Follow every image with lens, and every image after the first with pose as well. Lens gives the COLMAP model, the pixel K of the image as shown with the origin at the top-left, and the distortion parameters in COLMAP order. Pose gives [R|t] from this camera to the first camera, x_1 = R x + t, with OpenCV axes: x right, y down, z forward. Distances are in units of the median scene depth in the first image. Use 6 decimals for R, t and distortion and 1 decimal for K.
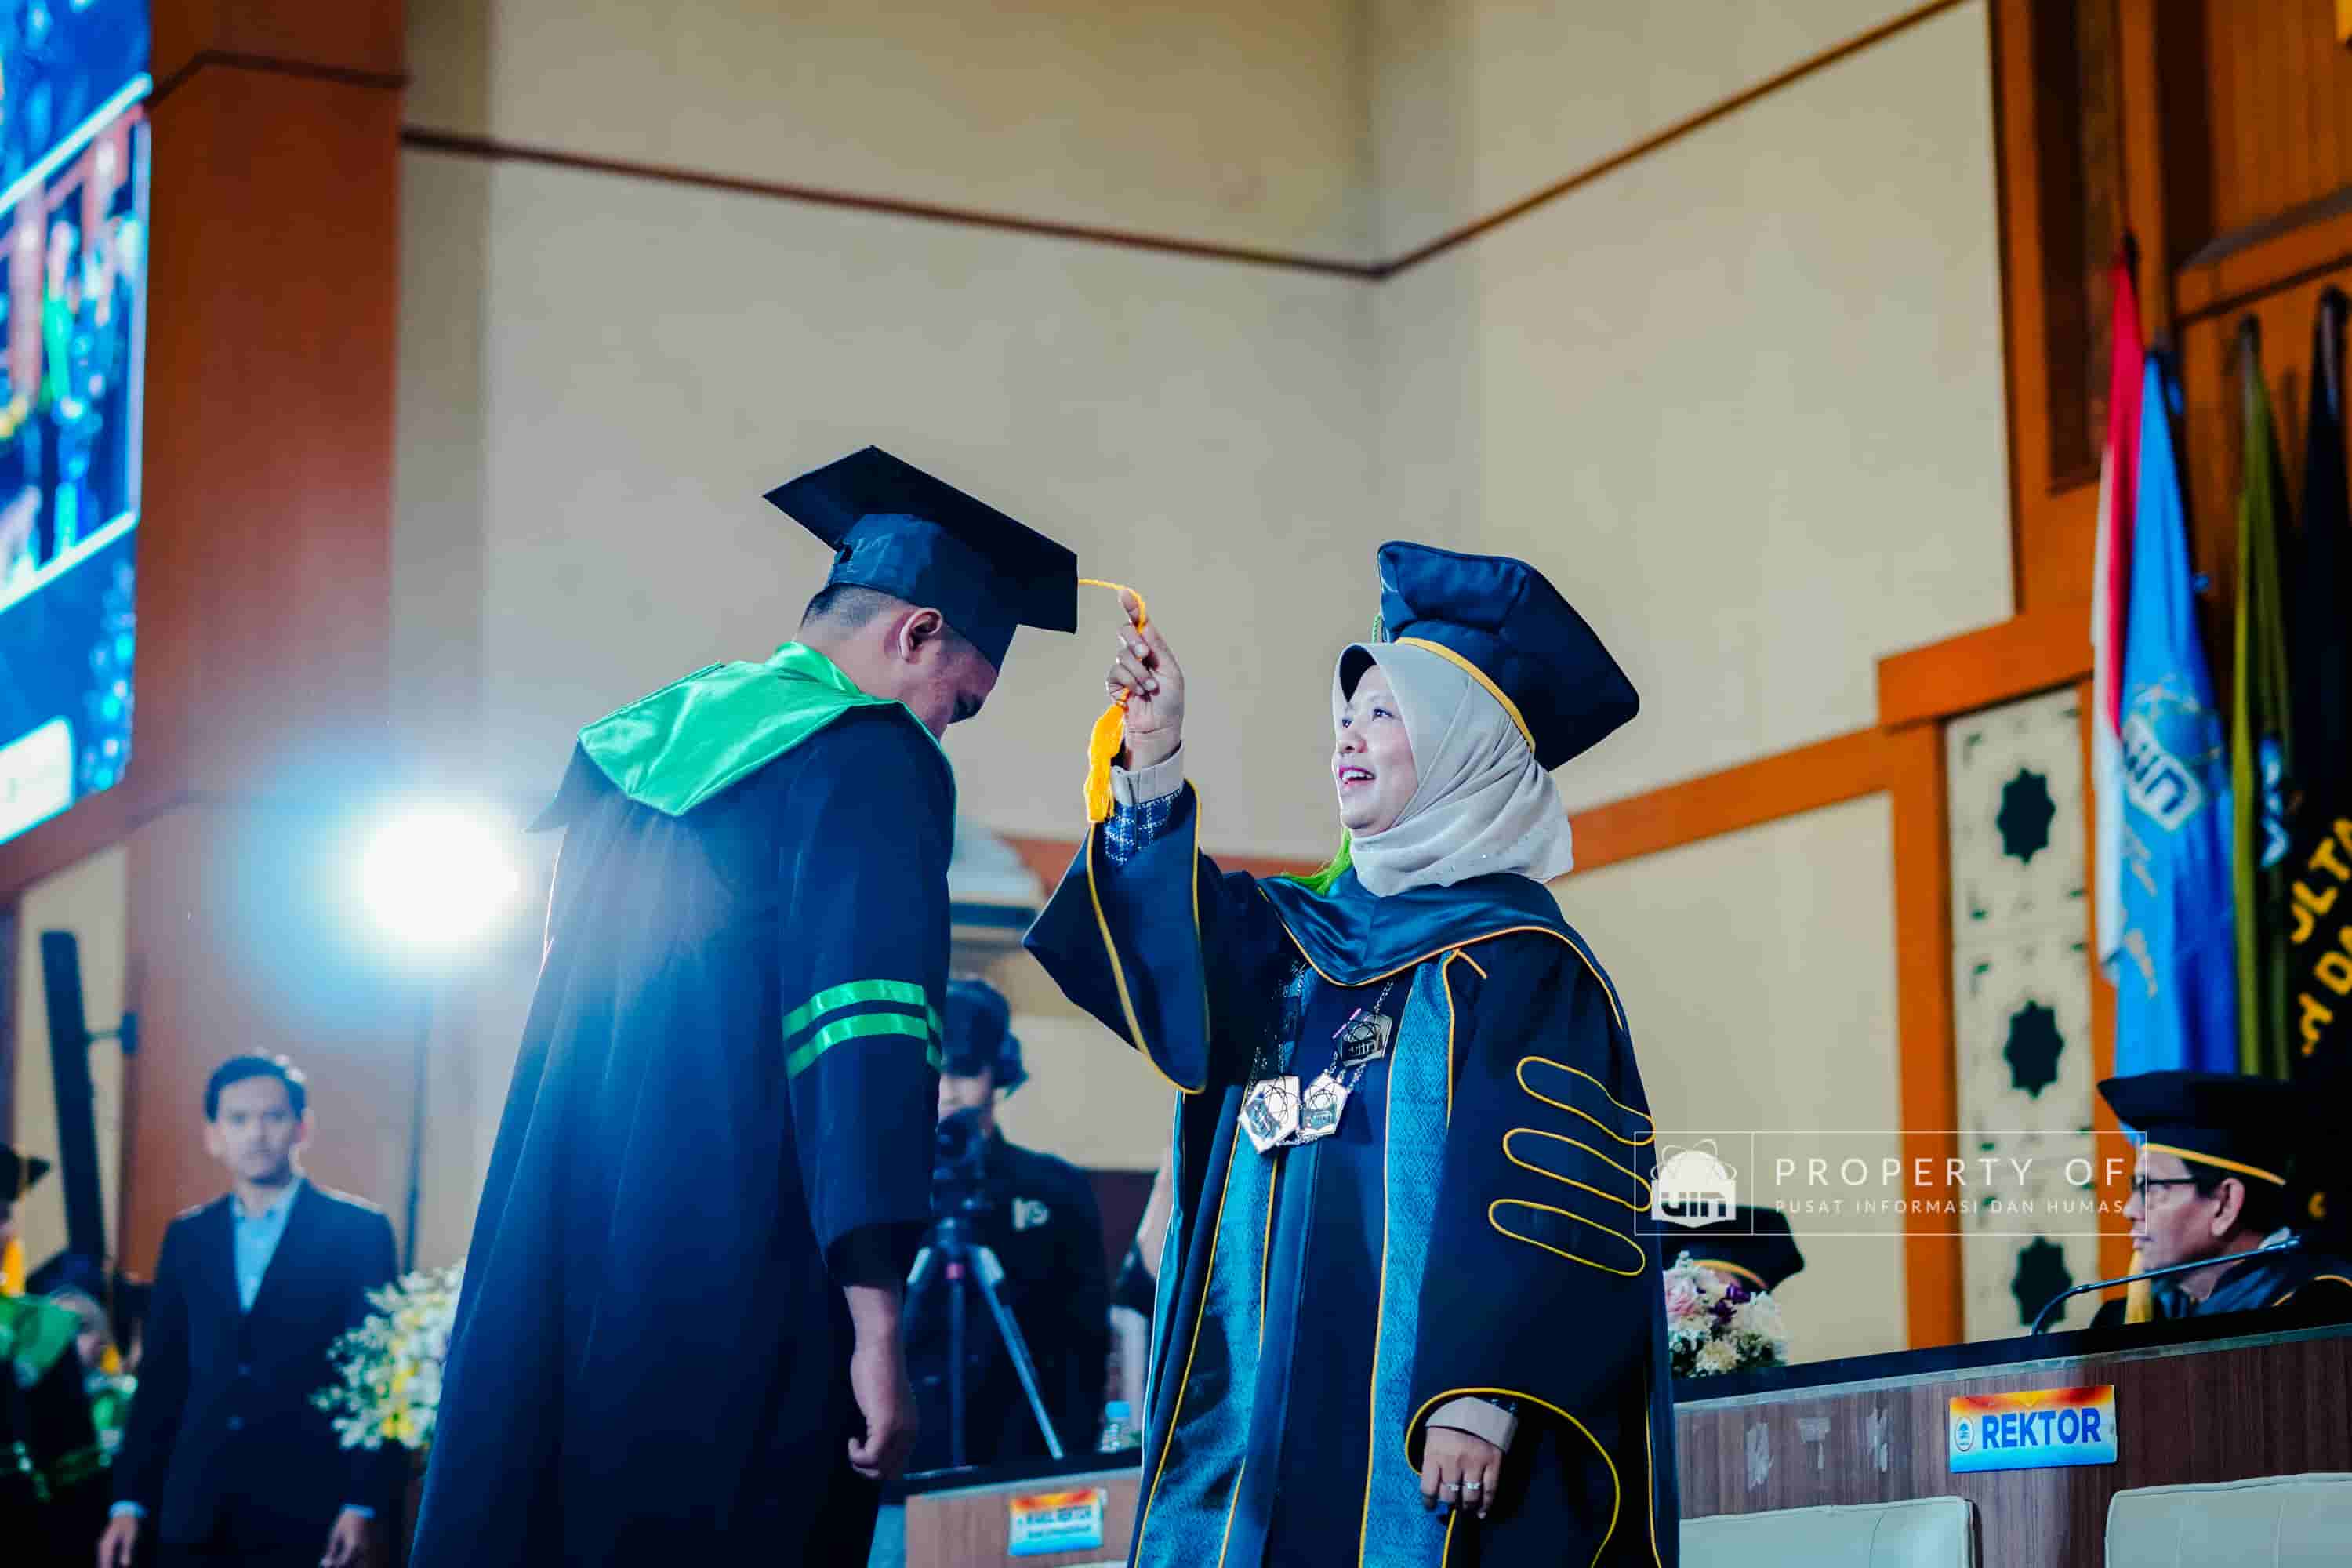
lens RADIAL K [[5506.8, 0, 1176.0], [0, 5506.8, 784.0], [0, 0, 1]] dist [-0.018433, -0.051124]
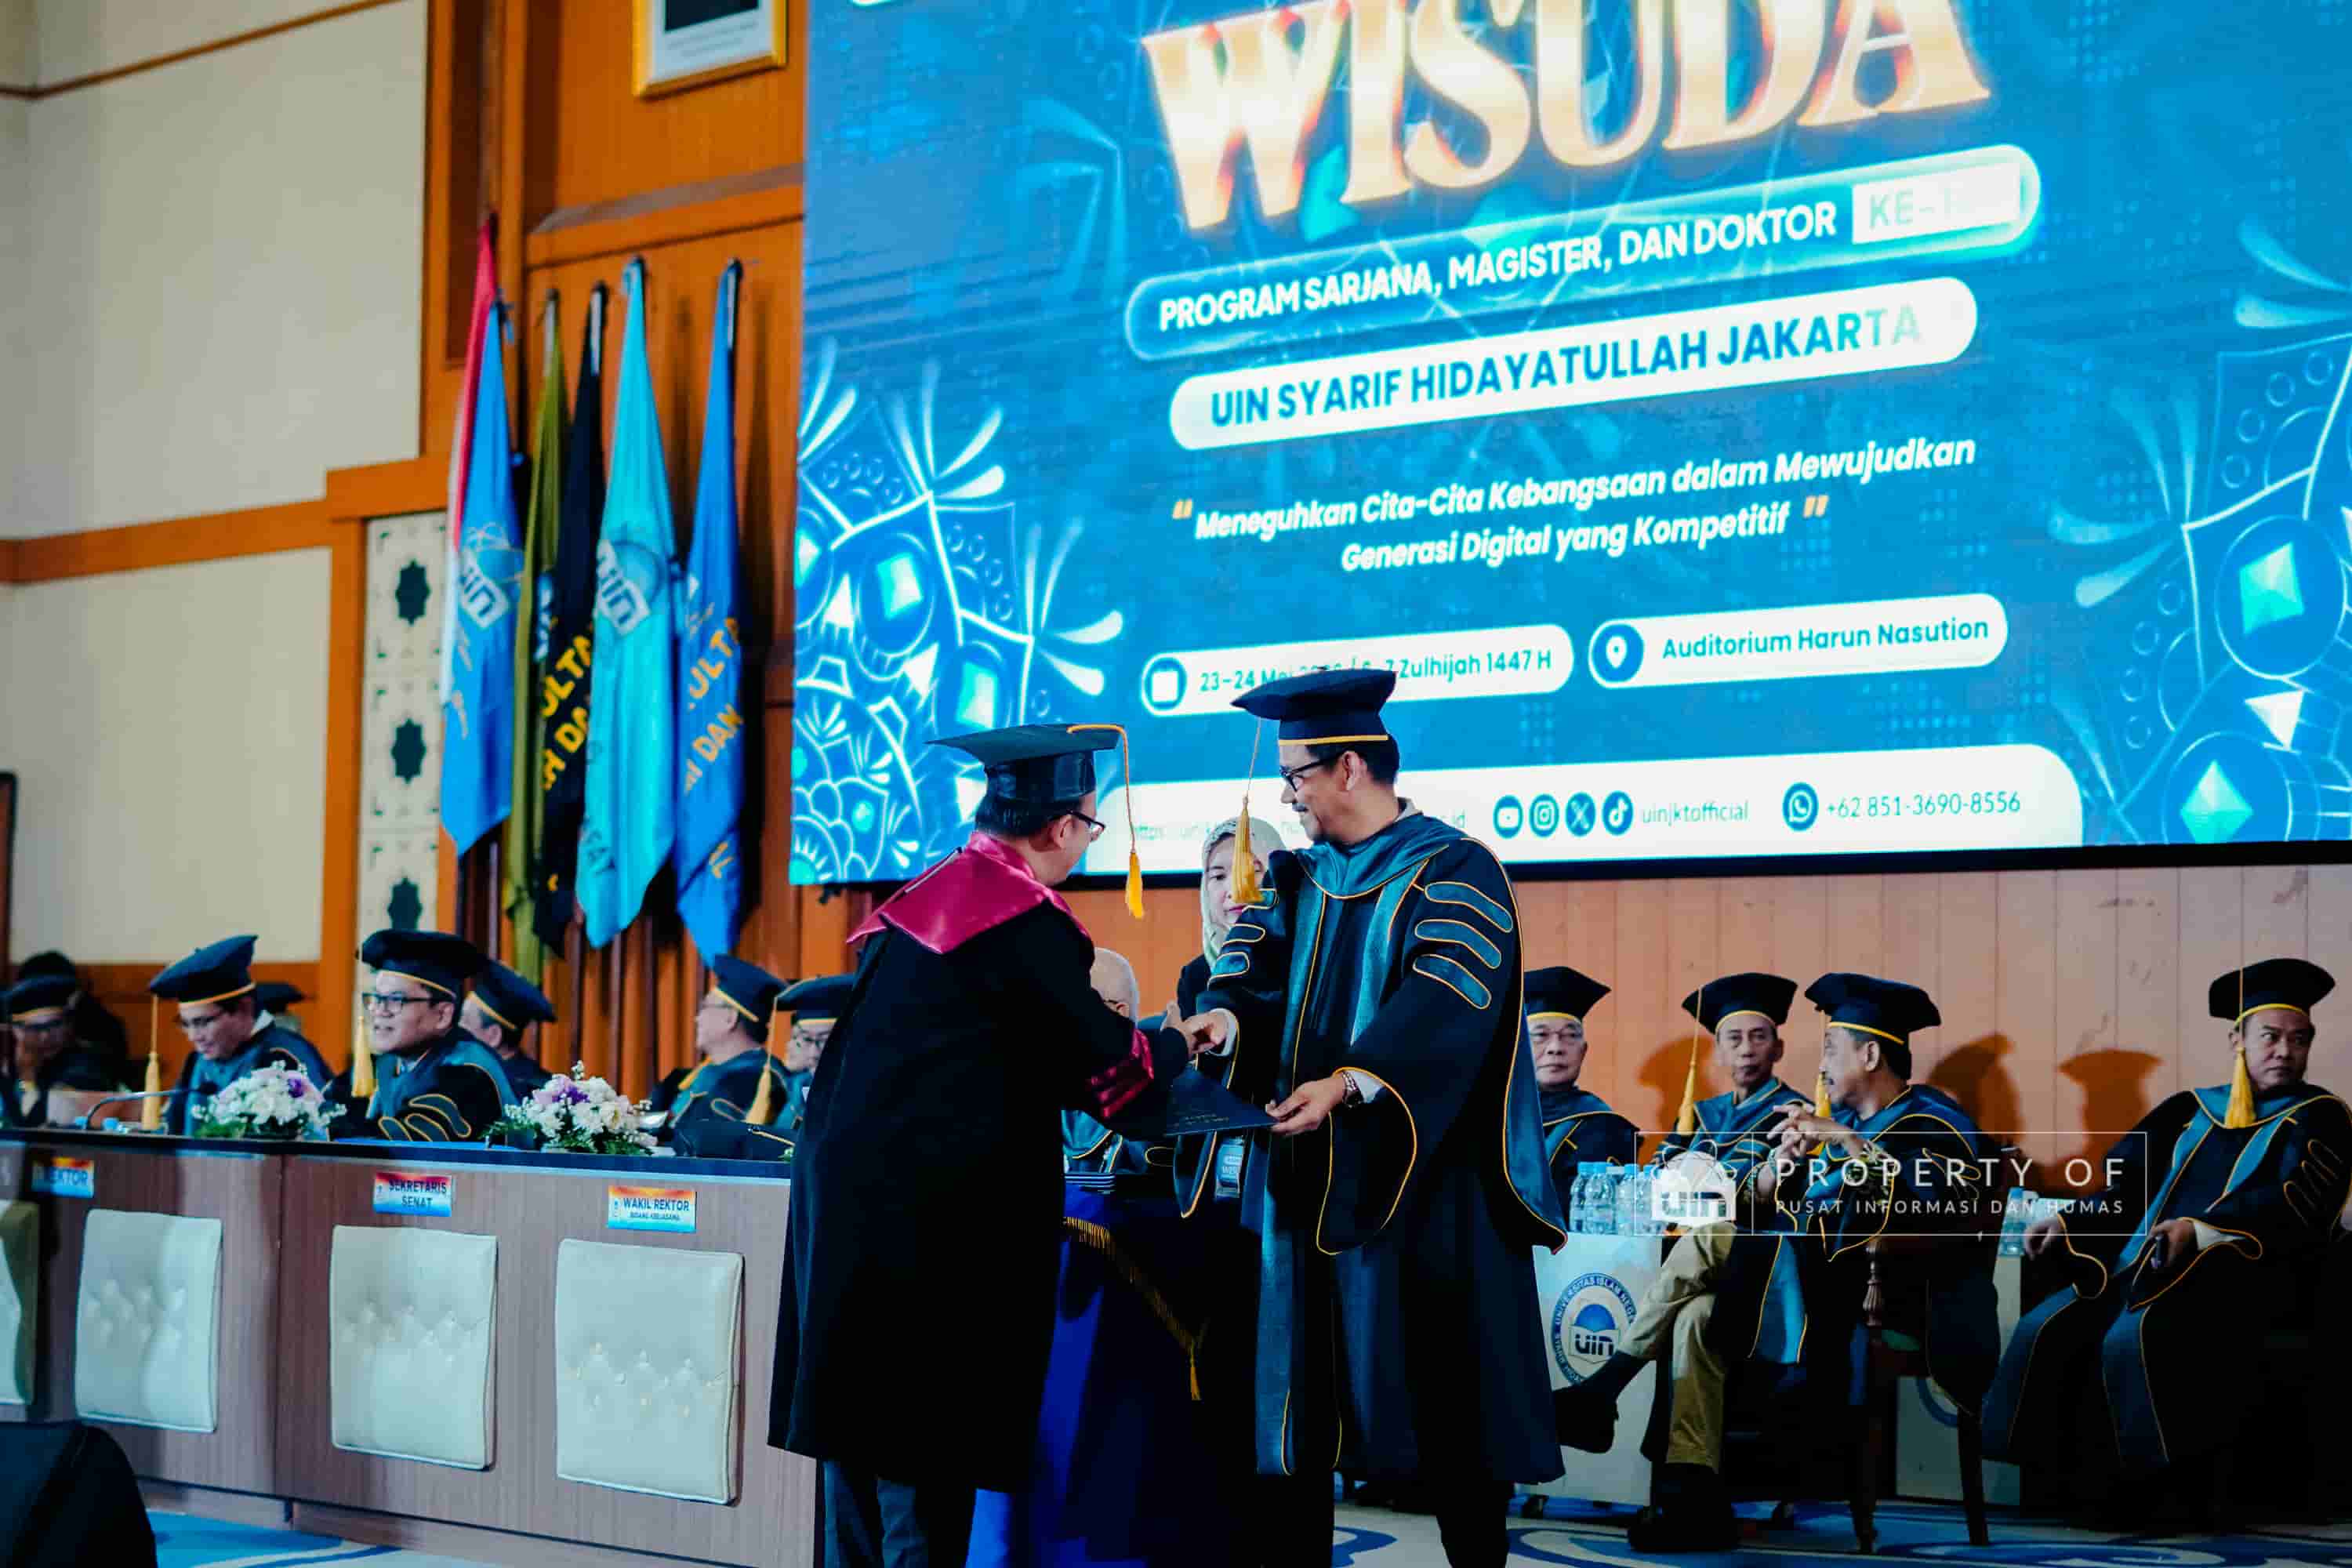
lens RADIAL K [[5320.8, 0, 1176.0], [0, 5320.8, 784.0], [0, 0, 1]] dist [-0.012214, -0.073336]
pose [[0.977792, 0.034233, 0.206761, 0.065221], [-0.059697, 0.991193, 0.118206, -0.133125], [-0.200893, -0.127924, 0.971225, -0.467448]]
